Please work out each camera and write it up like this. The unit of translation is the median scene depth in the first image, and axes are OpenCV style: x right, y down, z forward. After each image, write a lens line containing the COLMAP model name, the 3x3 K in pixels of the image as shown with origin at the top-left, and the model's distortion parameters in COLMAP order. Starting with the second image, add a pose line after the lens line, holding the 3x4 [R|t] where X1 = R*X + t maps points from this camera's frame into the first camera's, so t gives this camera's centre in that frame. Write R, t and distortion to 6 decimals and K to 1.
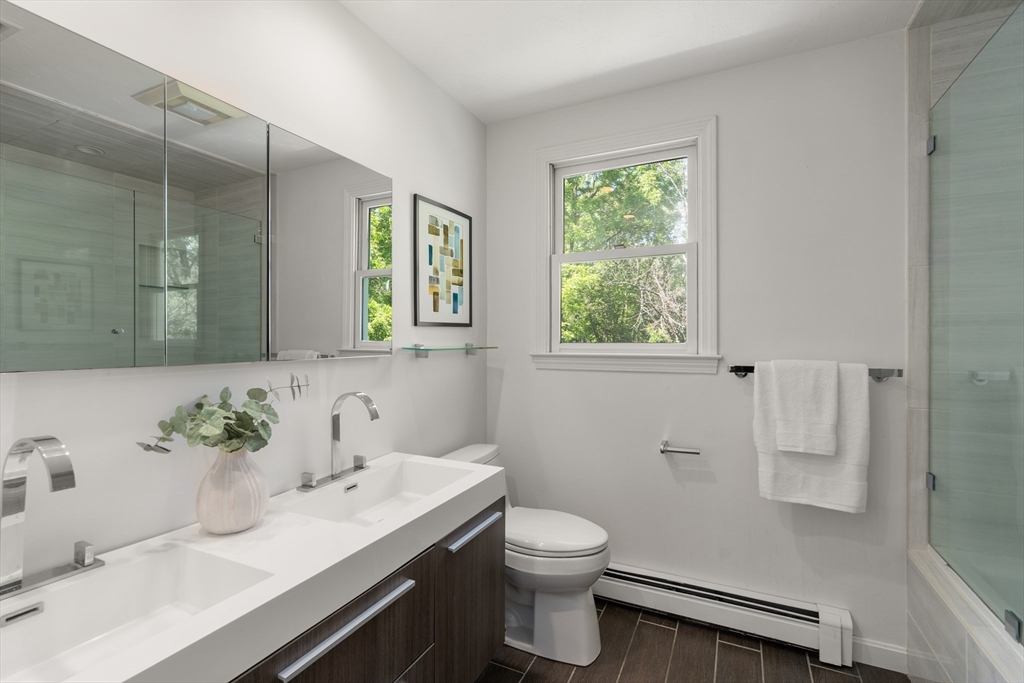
lens RADIAL K [[466.7, 0, 513.2], [0, 466.7, 336.0], [0, 0, 1]] dist [-0.001447, 0.000732]
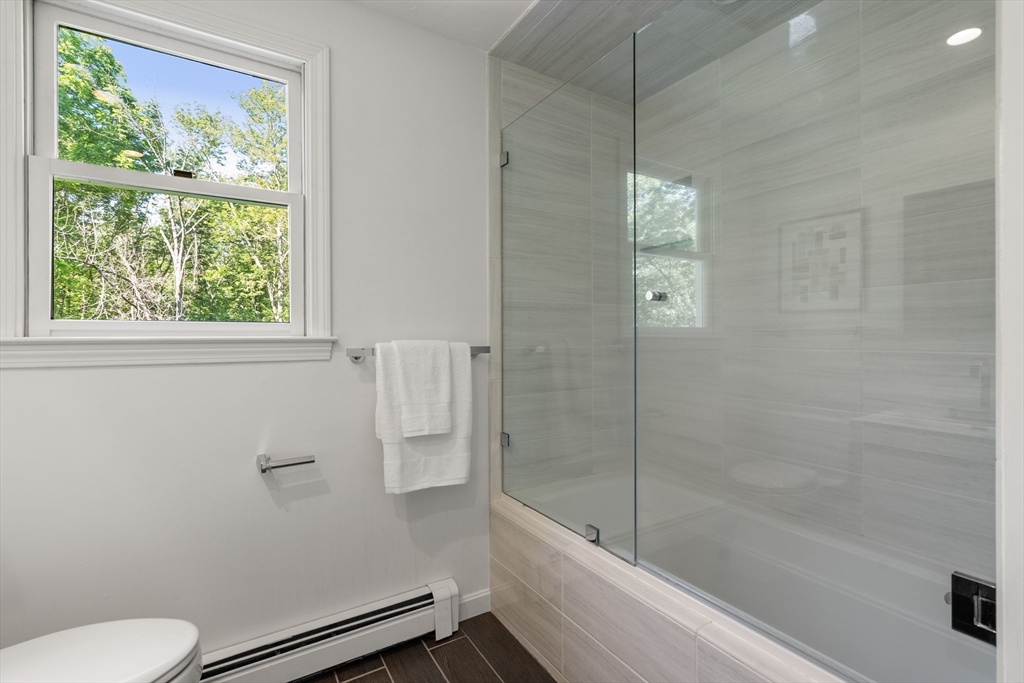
lens RADIAL K [[466.7, 0, 513.2], [0, 466.7, 336.0], [0, 0, 1]] dist [-0.001447, 0.000732]
pose [[0.531432, 0.001849, 0.847099, -0.101615], [-0.003168, 0.999995, -0.000196, 0.044079], [-0.847095, -0.002580, 0.531435, 0.331350]]
